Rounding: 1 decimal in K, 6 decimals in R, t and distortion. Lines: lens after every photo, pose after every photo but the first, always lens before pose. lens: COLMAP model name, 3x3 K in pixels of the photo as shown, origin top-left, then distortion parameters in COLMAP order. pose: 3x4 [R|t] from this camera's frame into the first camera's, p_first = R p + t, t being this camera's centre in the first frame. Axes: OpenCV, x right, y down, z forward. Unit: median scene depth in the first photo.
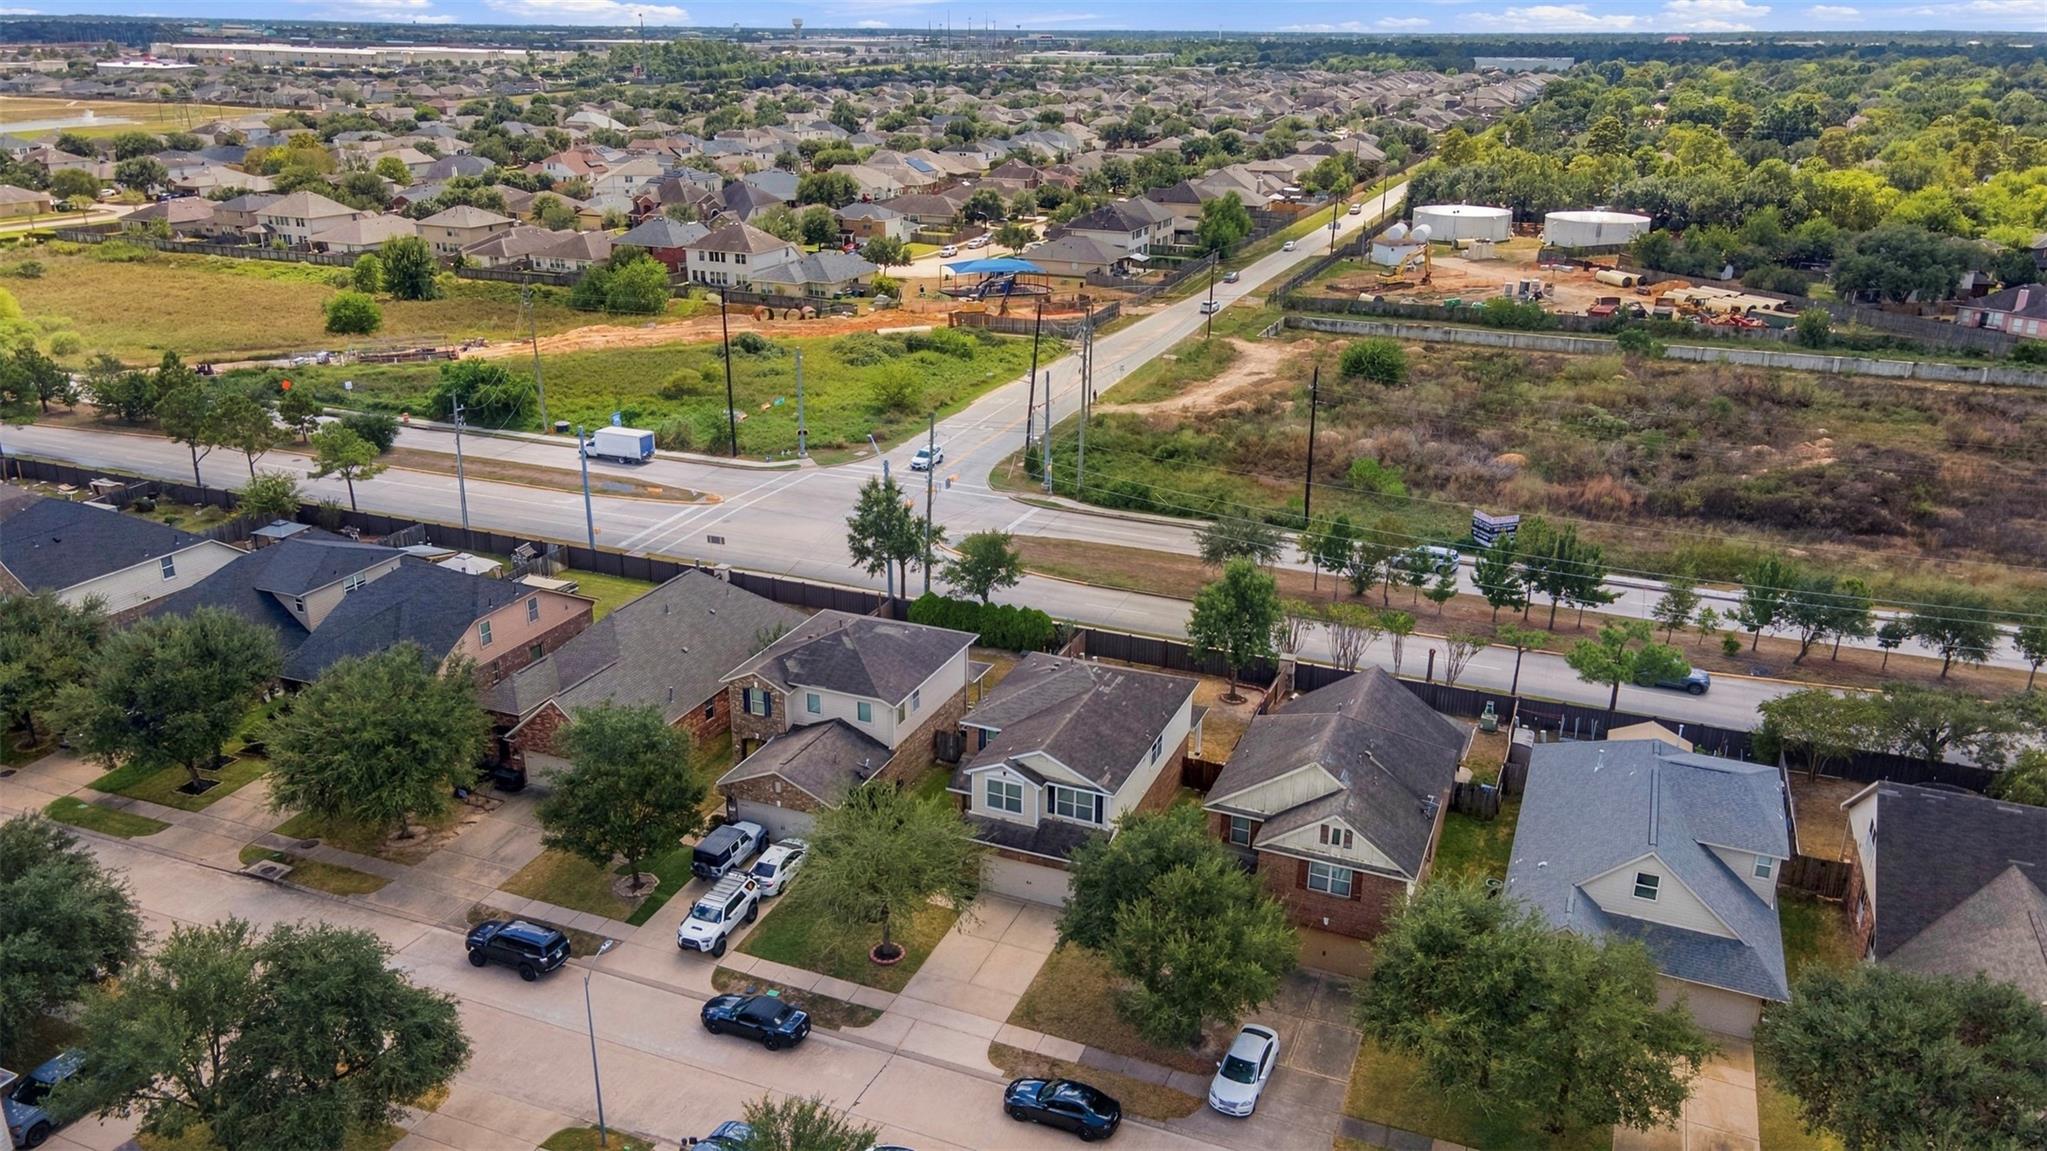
lens RADIAL K [[1493.9, 0, 1023.5], [0, 1493.9, 575.5], [0, 0, 1]] dist [0.006799, 0.034749]
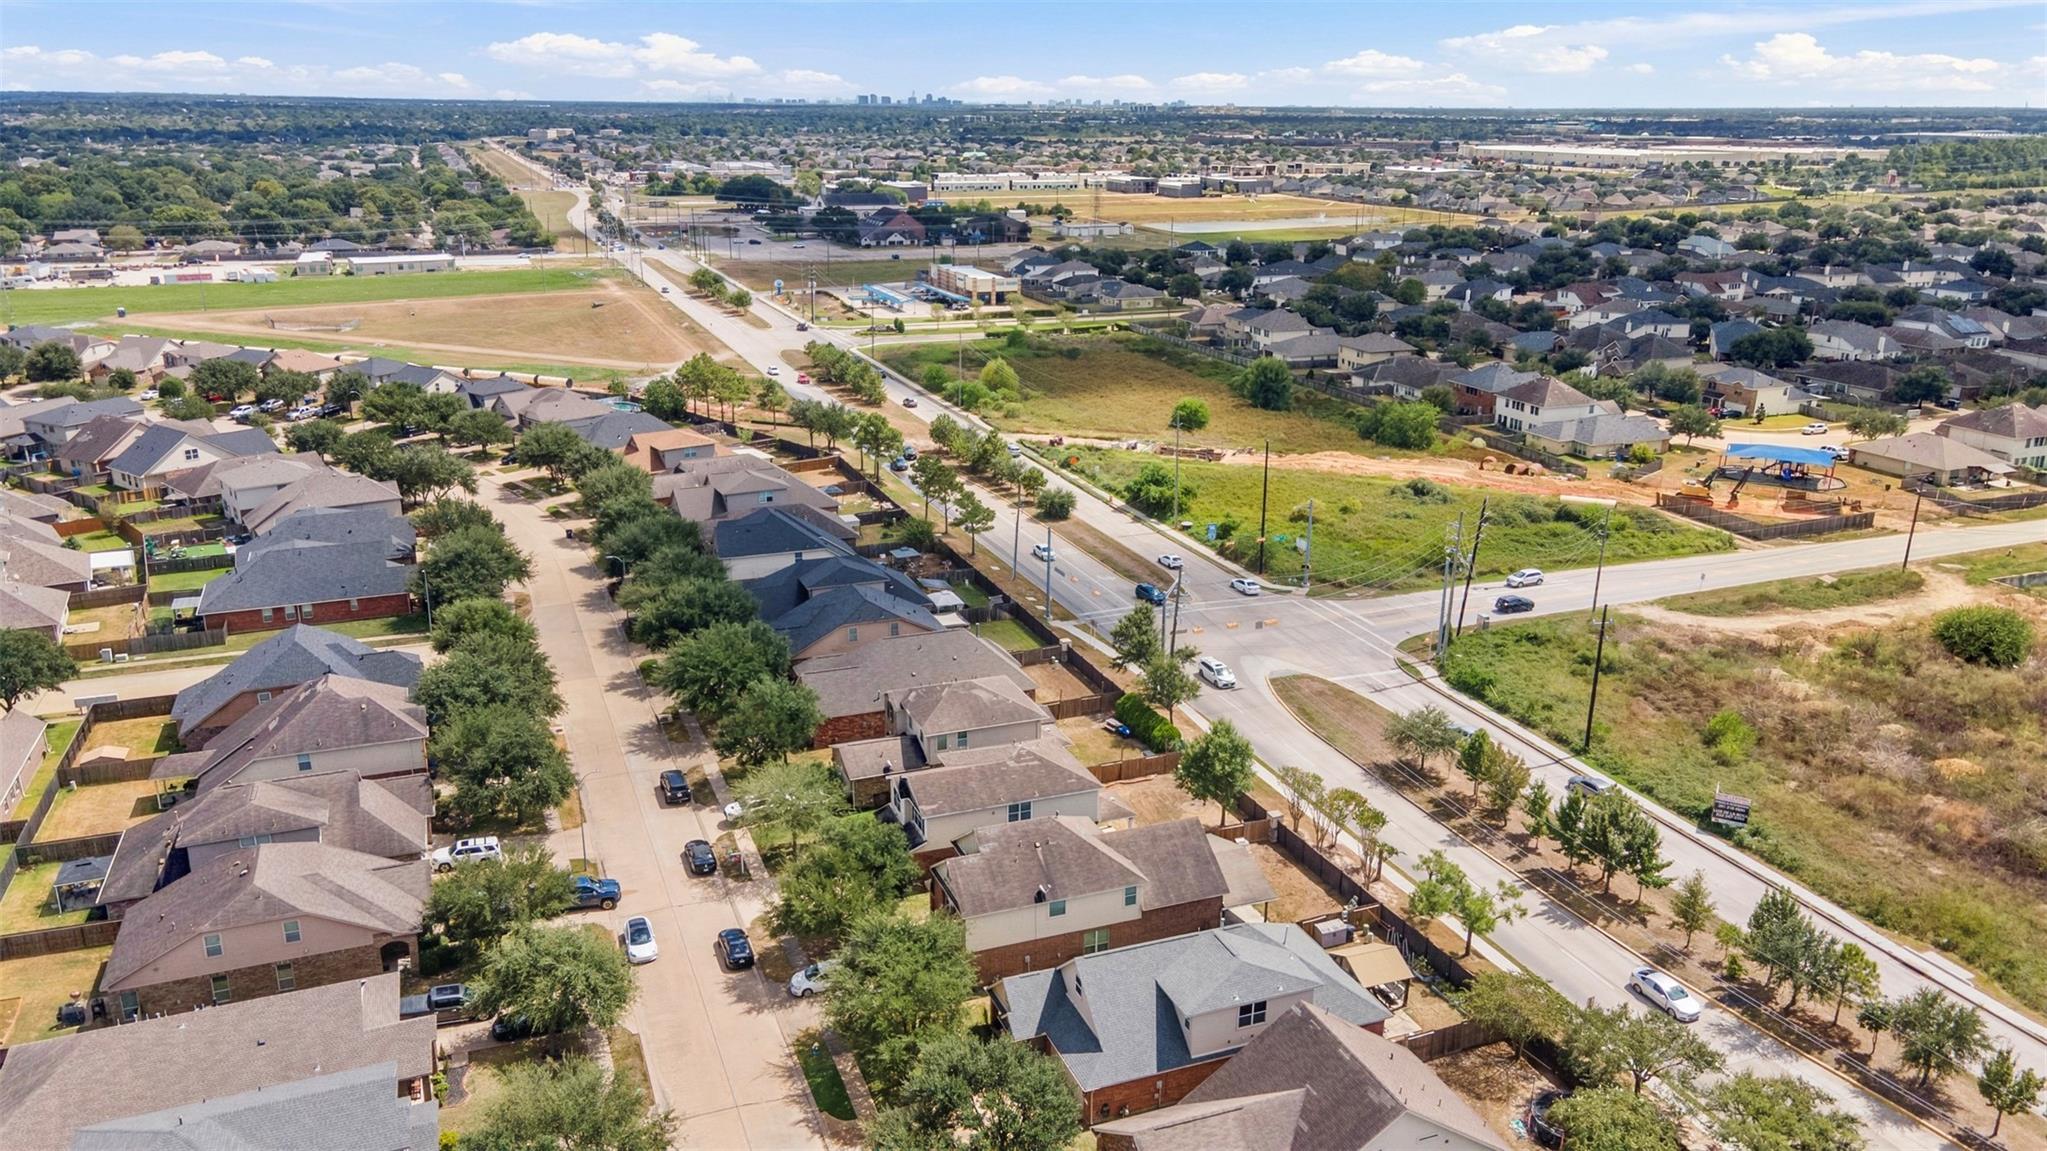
lens RADIAL K [[1493.9, 0, 1023.5], [0, 1493.9, 575.5], [0, 0, 1]] dist [0.006799, 0.034749]
pose [[0.690224, 0.213597, -0.691352, 0.548618], [-0.249082, 0.967184, 0.050142, -0.095020], [0.679374, 0.137594, 0.720777, -0.032279]]
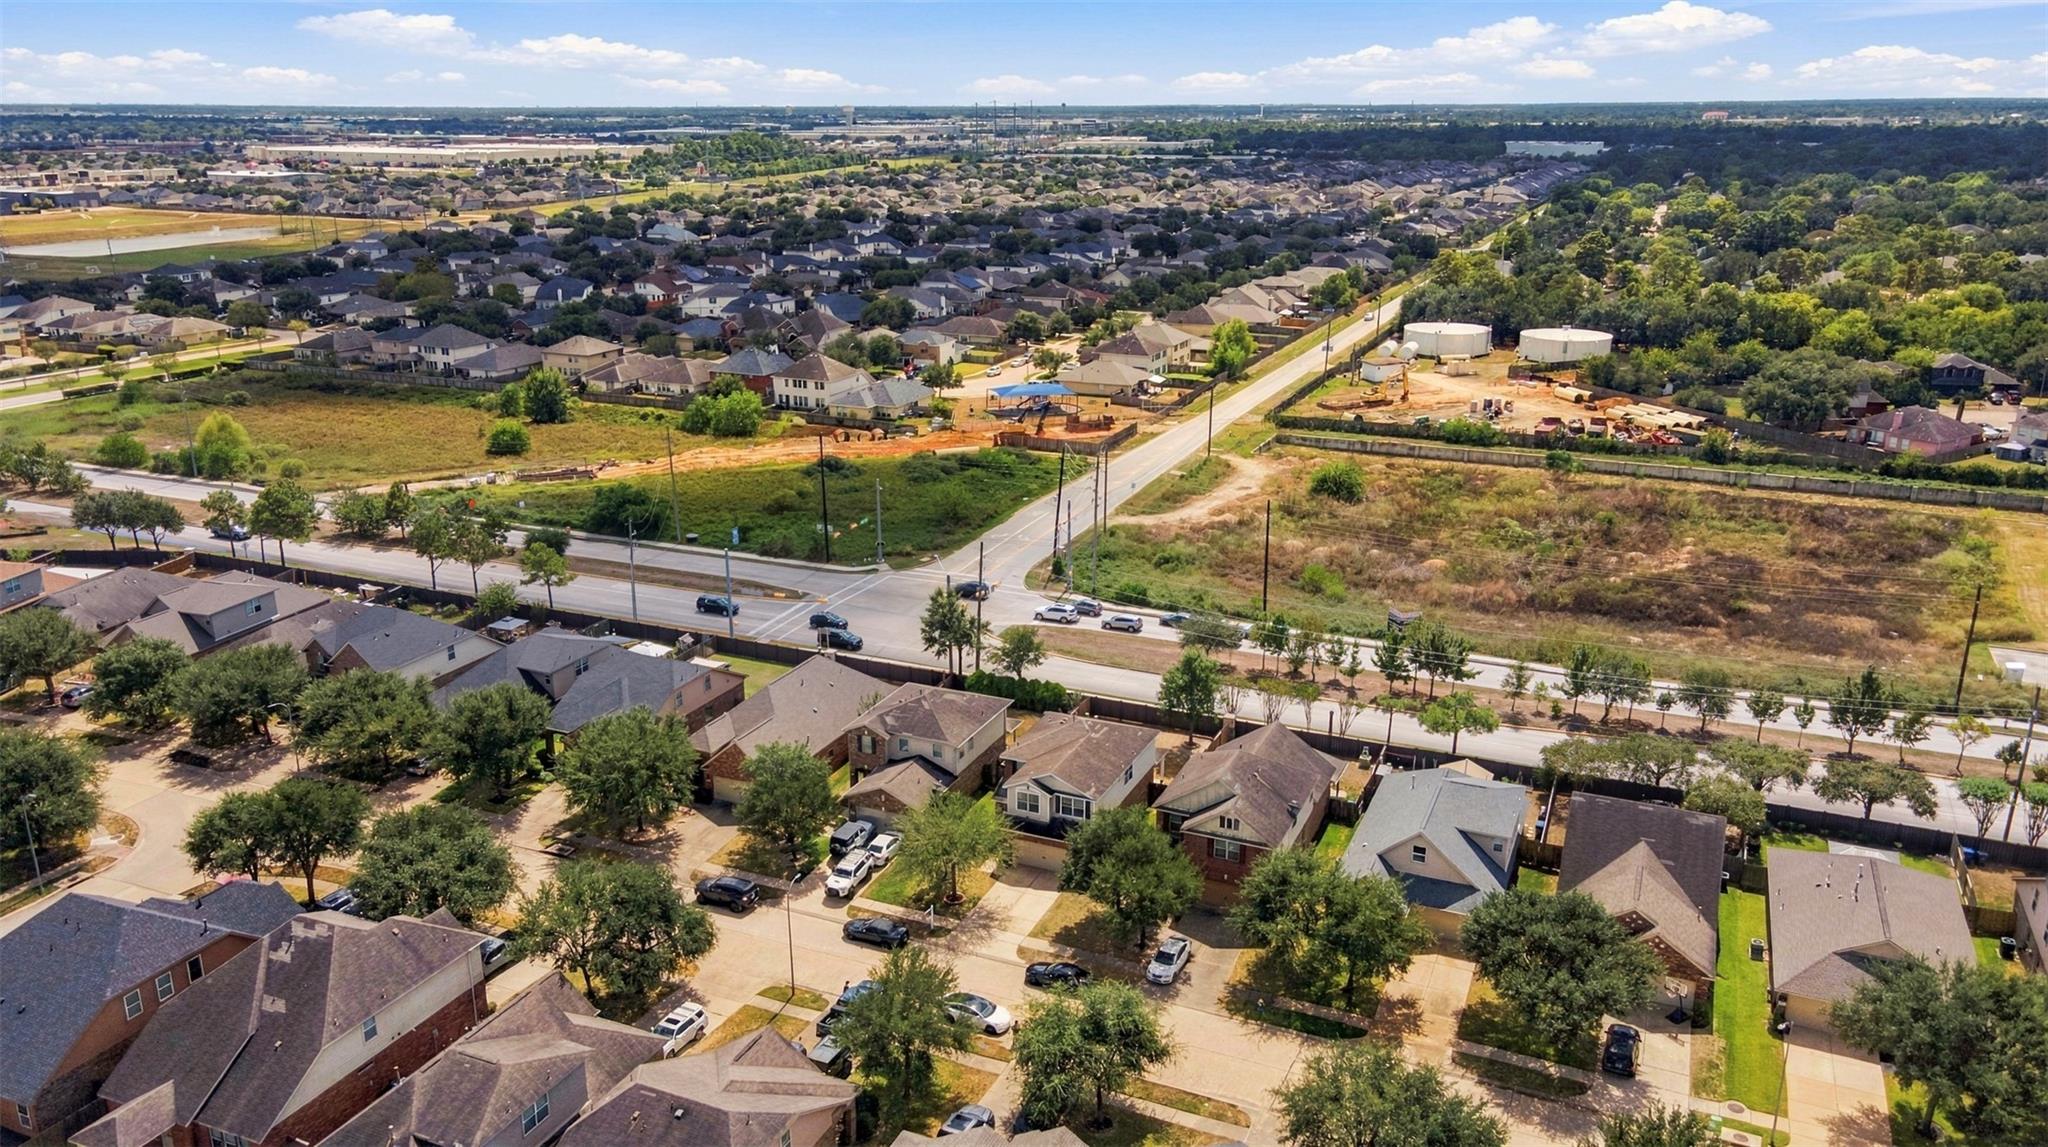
lens RADIAL K [[1494.7, 0, 1024.0], [0, 1494.7, 573.5], [0, 0, 1]] dist [0.006799, 0.034749]
pose [[0.999541, -0.001414, -0.030265, 0.015169], [-0.000037, 0.998853, -0.047889, -0.008651], [0.030298, 0.047868, 0.998394, -0.286786]]
